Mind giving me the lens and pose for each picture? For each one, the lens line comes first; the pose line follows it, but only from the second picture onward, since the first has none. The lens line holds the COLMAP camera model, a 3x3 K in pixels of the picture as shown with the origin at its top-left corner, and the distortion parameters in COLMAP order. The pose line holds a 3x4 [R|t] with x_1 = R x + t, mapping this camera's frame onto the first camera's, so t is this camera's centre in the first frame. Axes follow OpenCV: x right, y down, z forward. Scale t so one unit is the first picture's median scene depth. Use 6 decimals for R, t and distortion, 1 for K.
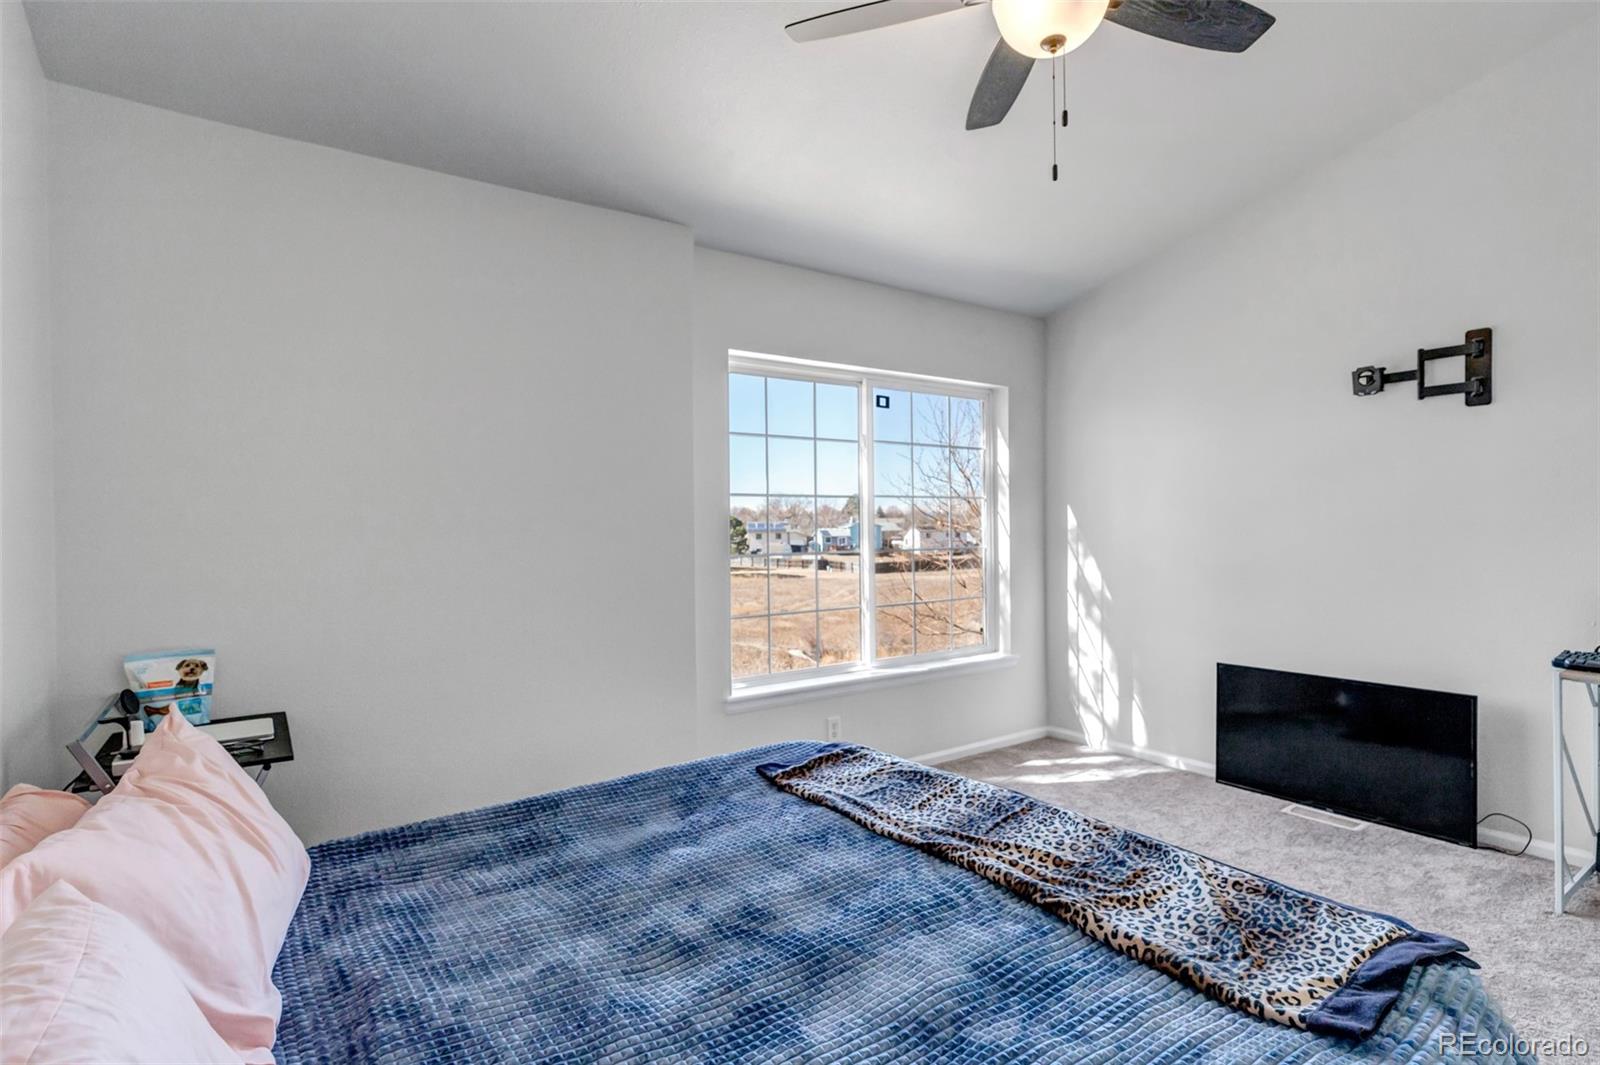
lens RADIAL K [[798.2, 0, 805.6], [0, 798.2, 527.8], [0, 0, 1]] dist [-0.002224, -0.000856]
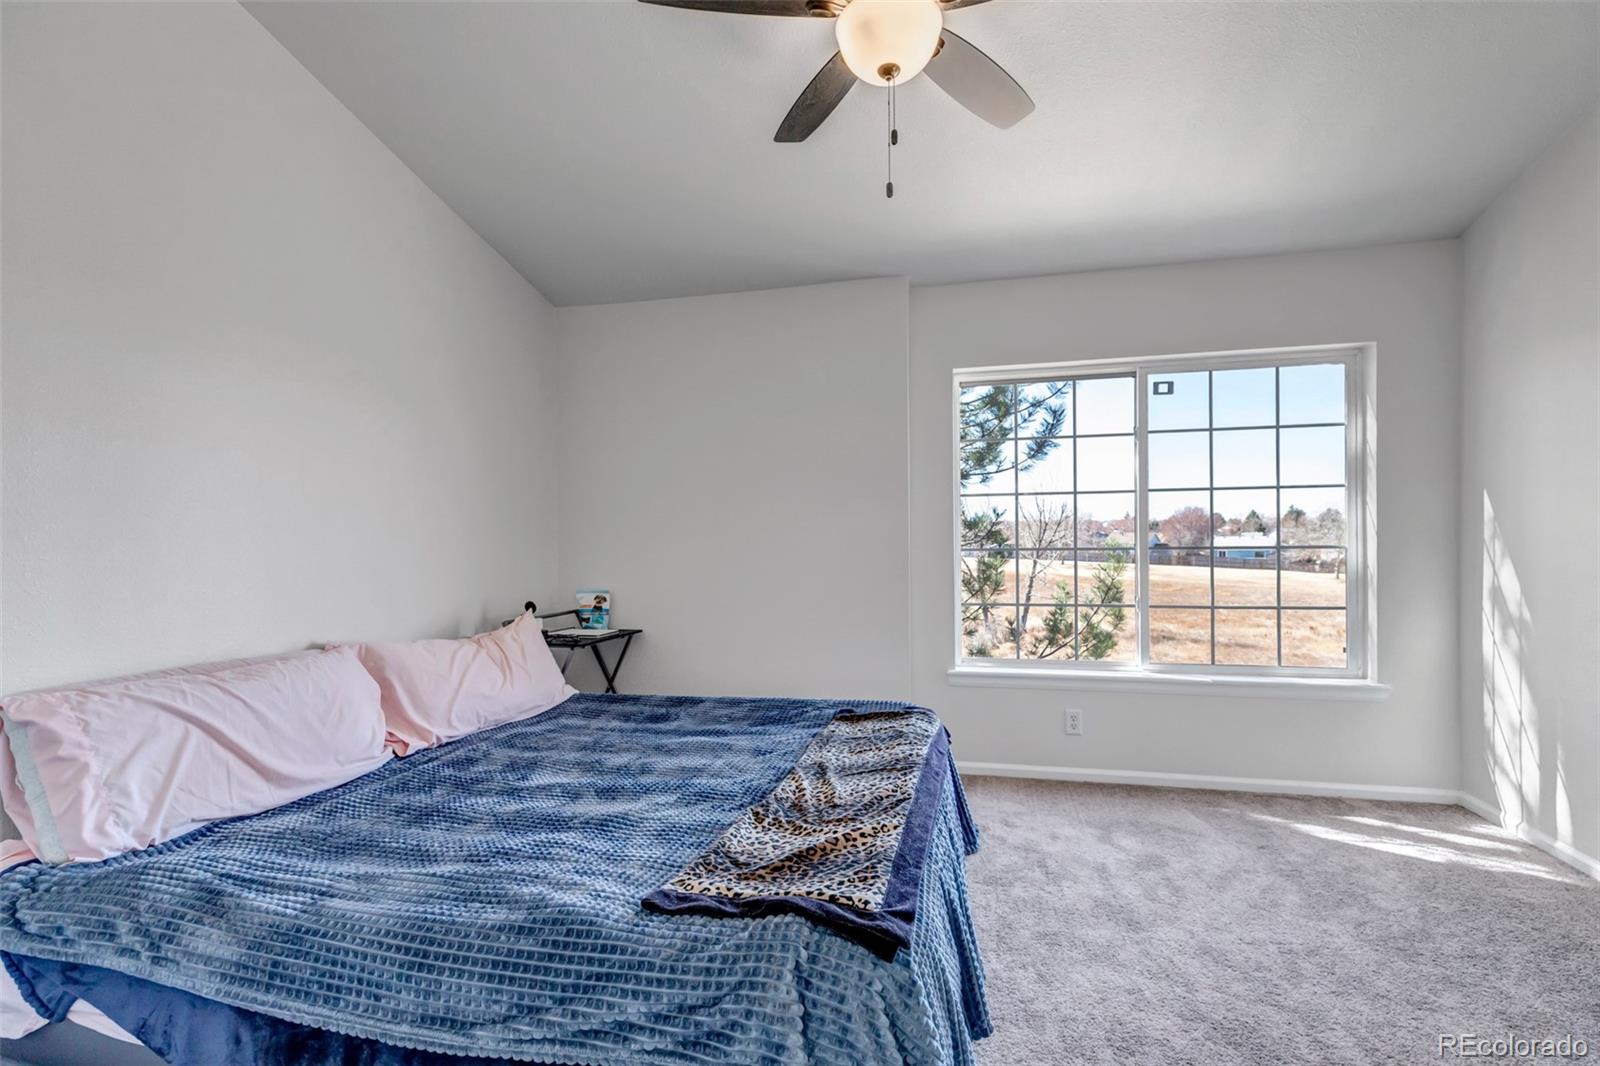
lens RADIAL K [[733.6, 0, 804.4], [0, 733.6, 539.9], [0, 0, 1]] dist [0.006102, -0.000794]
pose [[0.666953, 0.001114, -0.745099, 0.563703], [0.001948, 0.999993, 0.003238, 0.020097], [0.745098, -0.003611, 0.666946, 0.136400]]
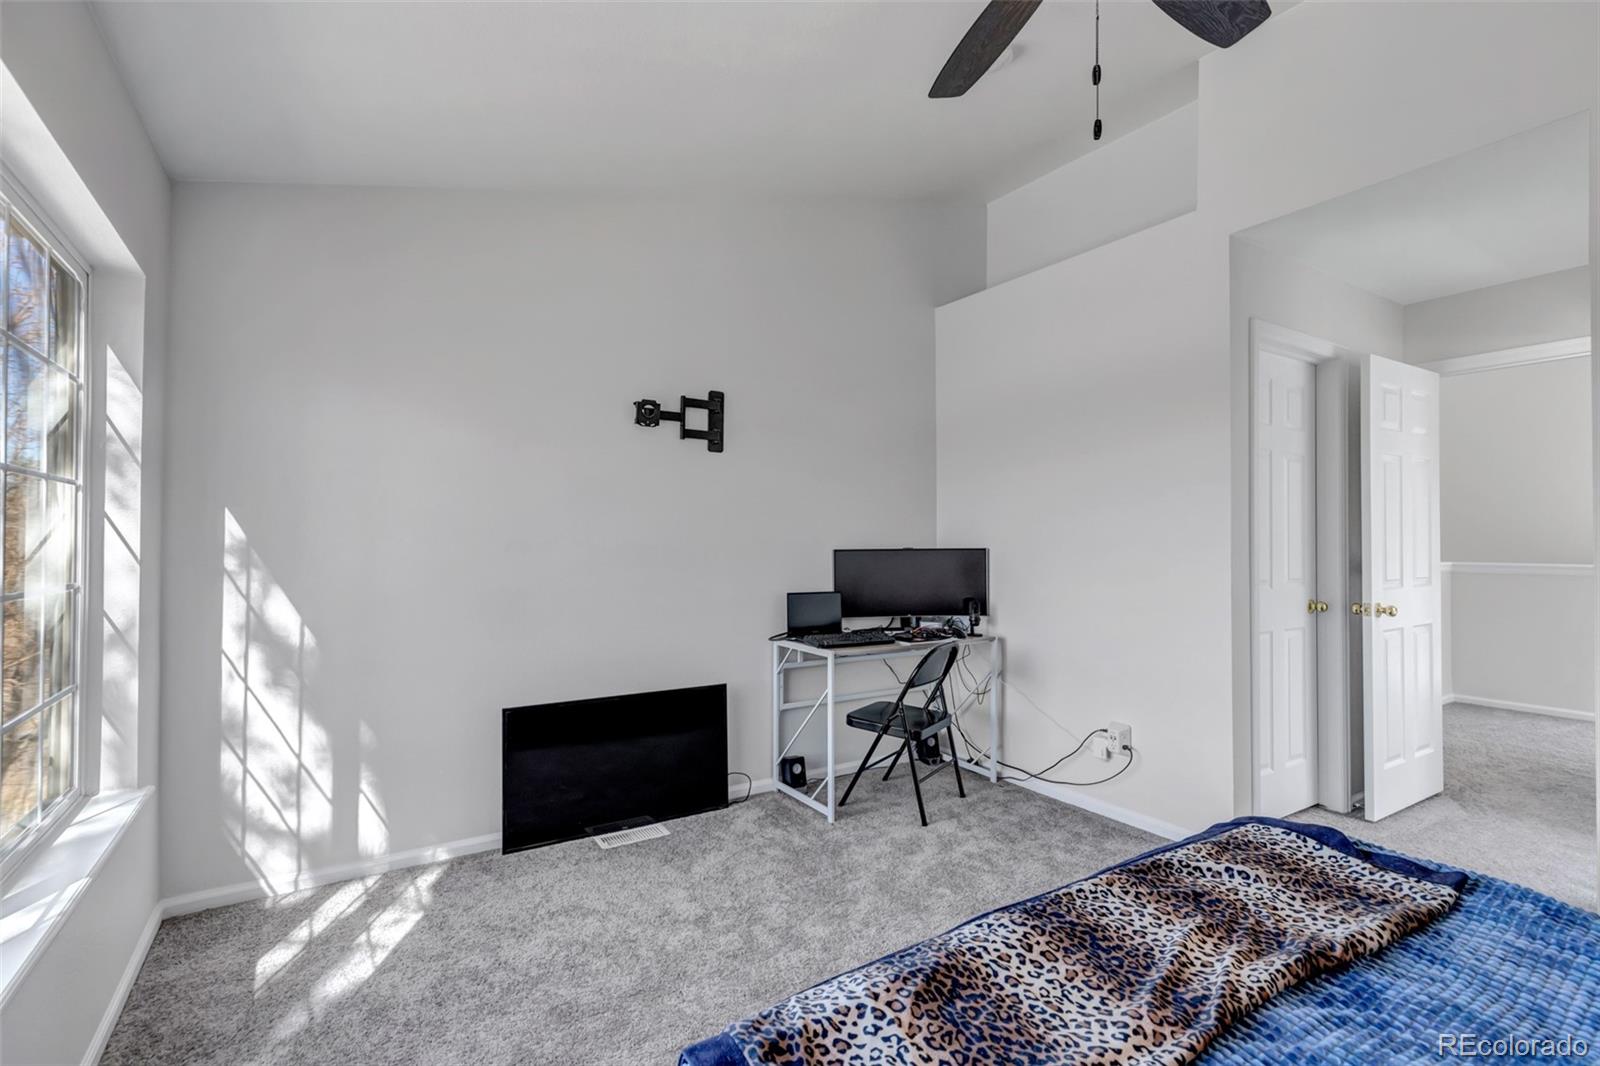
lens RADIAL K [[733.6, 0, 800.8], [0, 733.6, 526.4], [0, 0, 1]] dist [0.006102, -0.000794]
pose [[0.042147, 0.032940, 0.998568, -0.276554], [-0.007950, 0.999436, -0.032634, 0.001239], [-0.999080, -0.006563, 0.042385, 0.740494]]
